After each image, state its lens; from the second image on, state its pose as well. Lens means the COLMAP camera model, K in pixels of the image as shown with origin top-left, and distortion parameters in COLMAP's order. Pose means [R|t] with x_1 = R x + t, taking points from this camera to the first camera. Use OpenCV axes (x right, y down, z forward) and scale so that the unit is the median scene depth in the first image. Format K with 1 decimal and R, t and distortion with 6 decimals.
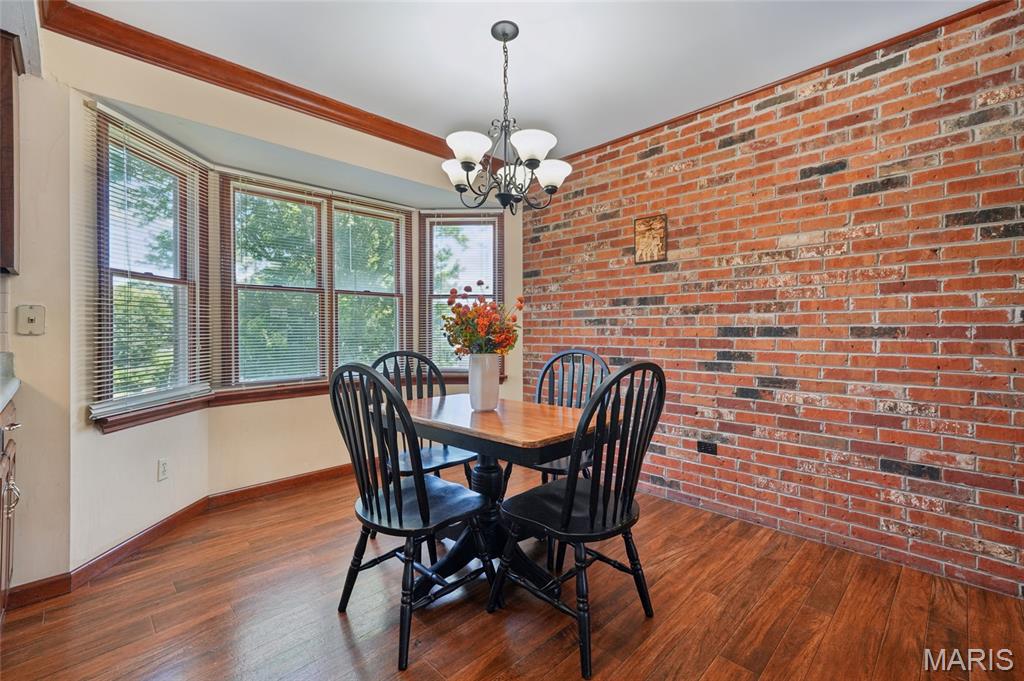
lens RADIAL K [[440.7, 0, 527.2], [0, 440.7, 329.6], [0, 0, 1]] dist [0.012739, 0.000598]
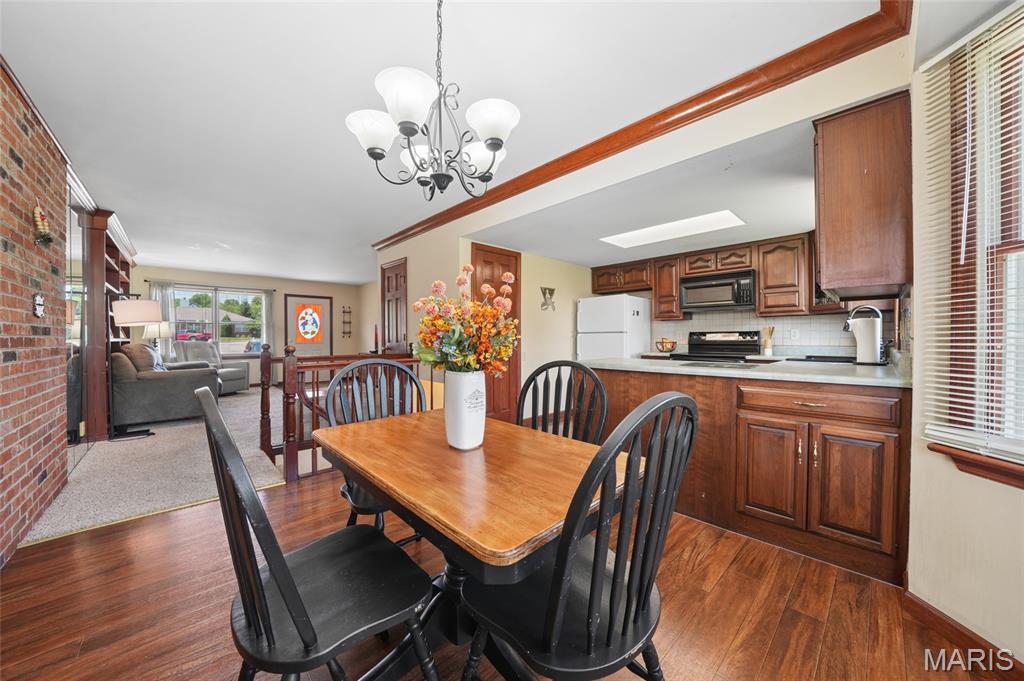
lens RADIAL K [[360.6, 0, 504.0], [0, 360.6, 338.9], [0, 0, 1]] dist [-0.014395, 0.000134]
pose [[-0.999481, 0.007584, 0.031323, -0.181131], [0.007631, 0.999970, 0.001398, 0.001367], [-0.031312, 0.001636, -0.999508, 1.666772]]
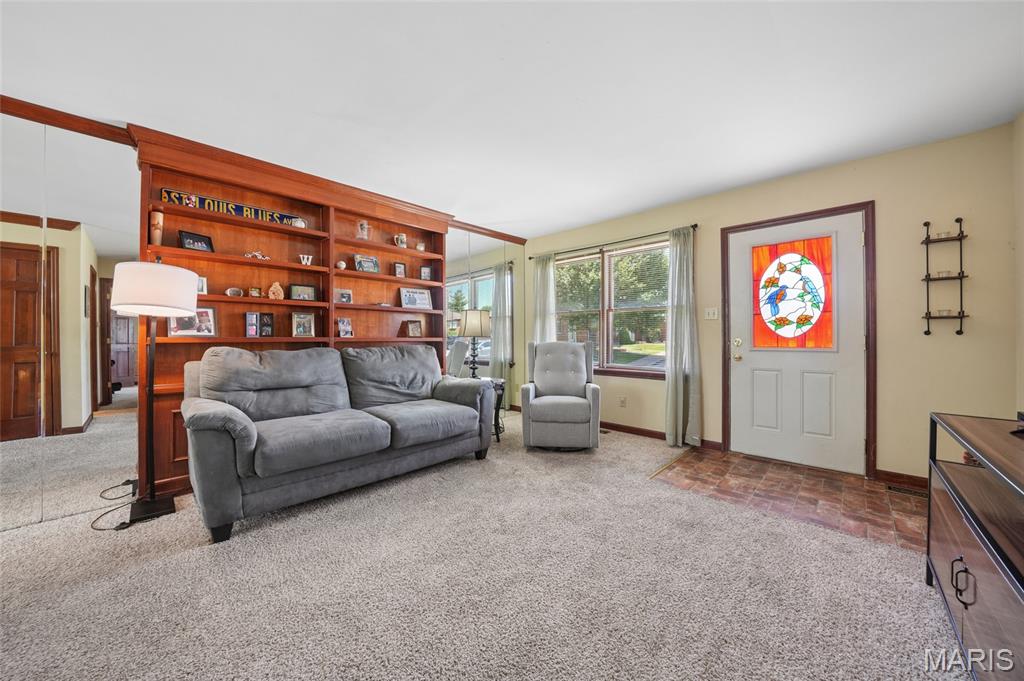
lens RADIAL K [[360.6, 0, 503.2], [0, 360.6, 335.0], [0, 0, 1]] dist [-0.014395, 0.000134]
pose [[-0.024373, 0.008507, 0.999667, 0.793011], [-0.000124, 0.999964, -0.008513, -0.011172], [-0.999703, -0.000331, -0.024371, -1.318227]]
